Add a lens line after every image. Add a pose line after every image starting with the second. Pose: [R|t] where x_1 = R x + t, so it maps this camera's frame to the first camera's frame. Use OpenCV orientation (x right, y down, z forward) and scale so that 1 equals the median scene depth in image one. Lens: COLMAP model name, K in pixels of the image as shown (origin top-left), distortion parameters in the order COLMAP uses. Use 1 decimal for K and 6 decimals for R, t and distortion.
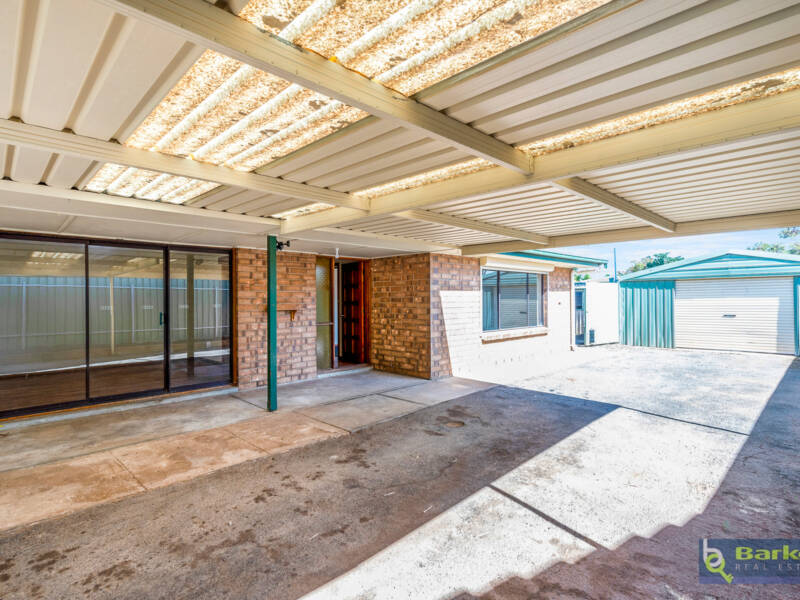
lens RADIAL K [[413.9, 0, 396.4], [0, 413.9, 299.5], [0, 0, 1]] dist [0.003384, -0.000660]
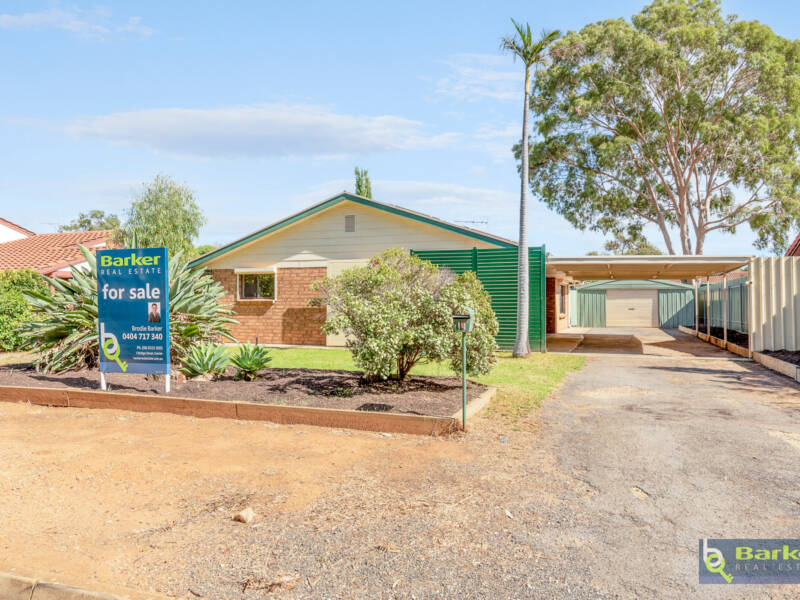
lens RADIAL K [[595.8, 0, 395.8], [0, 595.8, 295.2], [0, 0, 1]] dist [0.001345, 0.002326]
pose [[0.907530, 0.008306, 0.419905, -2.106184], [-0.000437, 0.999823, -0.018833, 0.046448], [-0.419987, 0.016907, 0.907373, -1.625594]]
